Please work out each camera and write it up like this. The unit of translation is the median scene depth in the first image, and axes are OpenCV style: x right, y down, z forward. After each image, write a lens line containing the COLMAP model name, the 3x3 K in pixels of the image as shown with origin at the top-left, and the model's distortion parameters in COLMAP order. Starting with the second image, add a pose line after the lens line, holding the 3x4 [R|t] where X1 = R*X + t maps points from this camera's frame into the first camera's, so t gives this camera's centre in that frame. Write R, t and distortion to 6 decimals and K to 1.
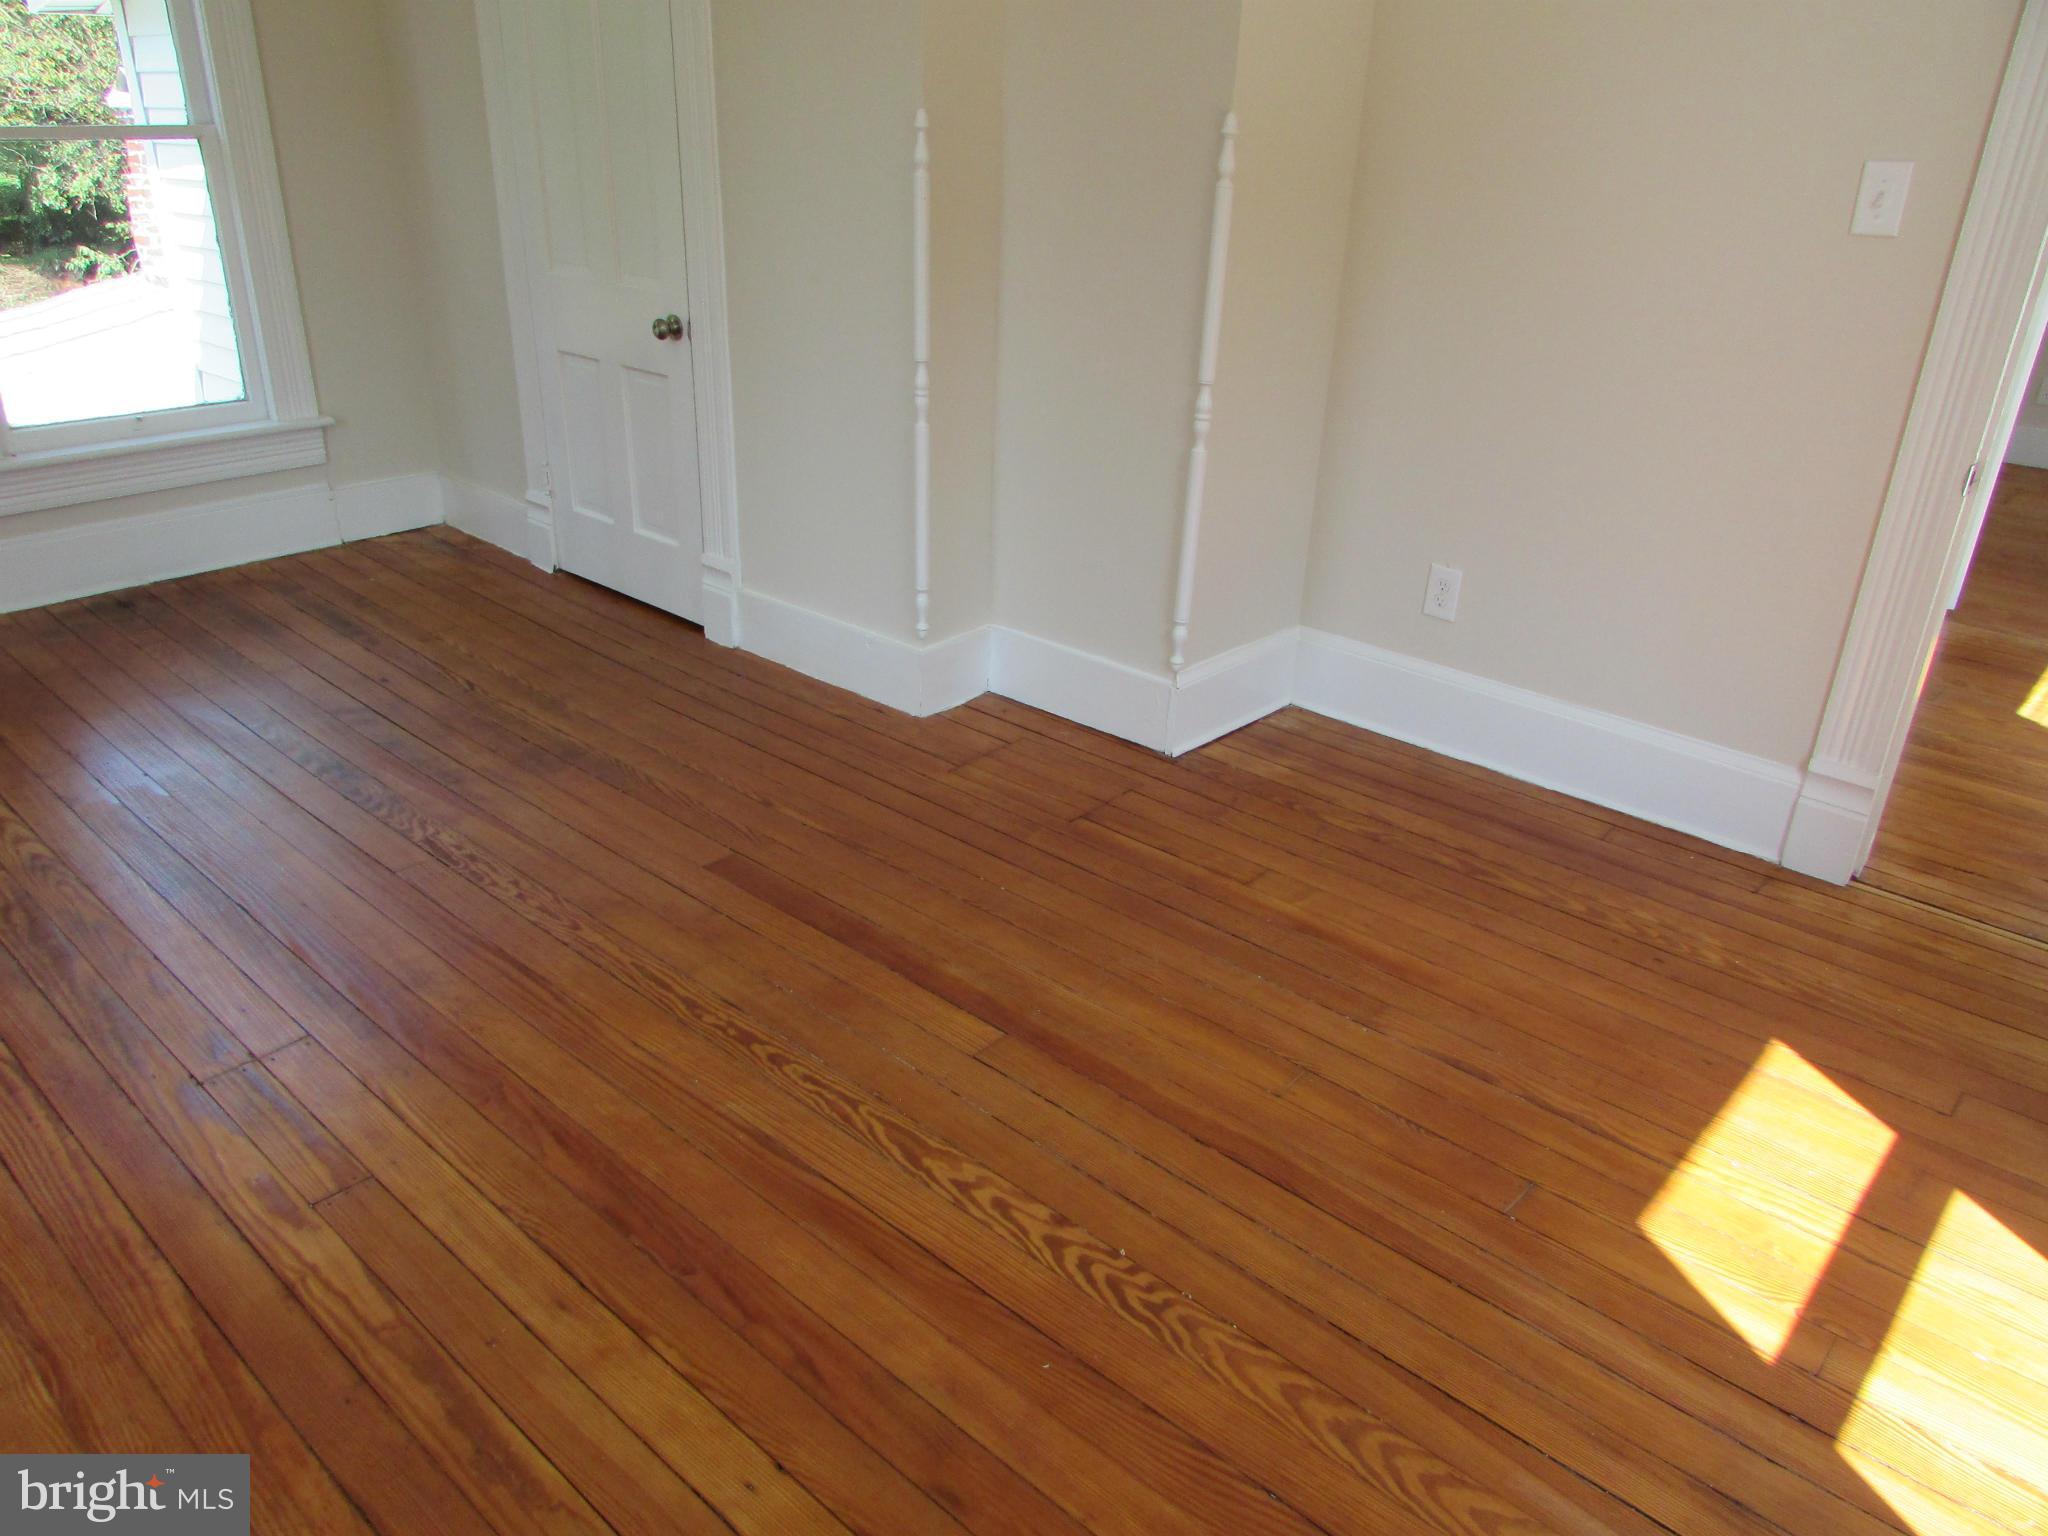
lens RADIAL K [[1463.8, 0, 1011.9], [0, 1463.8, 765.2], [0, 0, 1]] dist [-0.031571, -0.000650]
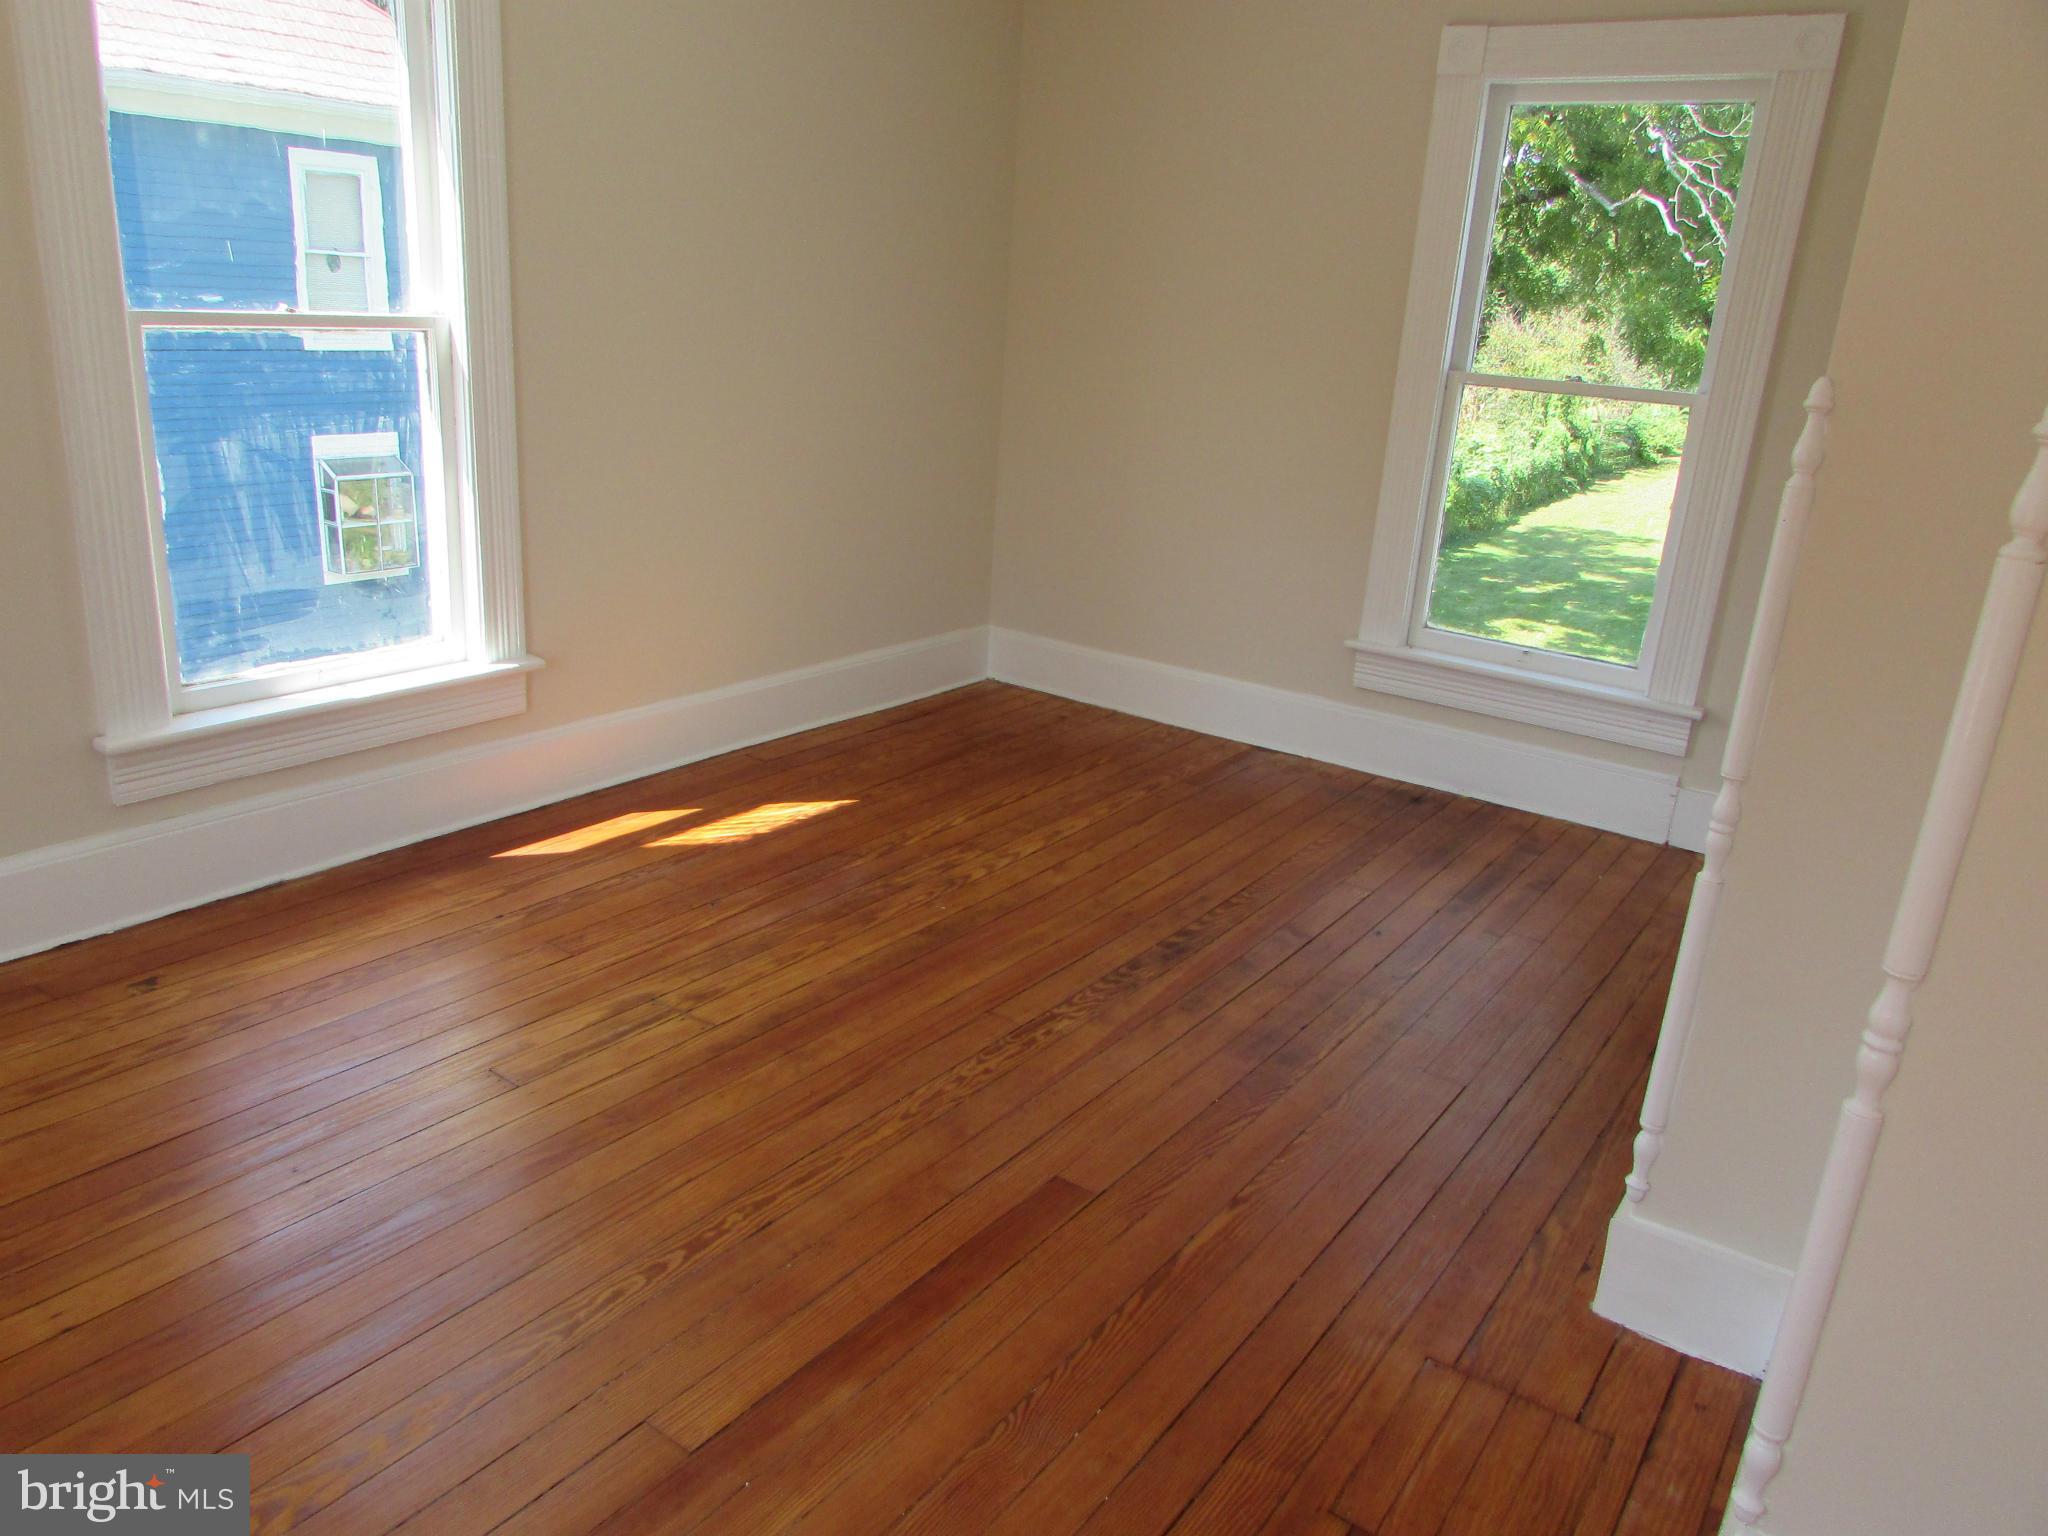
lens RADIAL K [[1463.8, 0, 1011.9], [0, 1463.8, 765.2], [0, 0, 1]] dist [-0.031571, -0.000650]
pose [[0.131300, 0.286319, -0.949095, 0.380100], [-0.476417, 0.857804, 0.192870, -0.208681], [0.869360, 0.426841, 0.249037, 0.485109]]
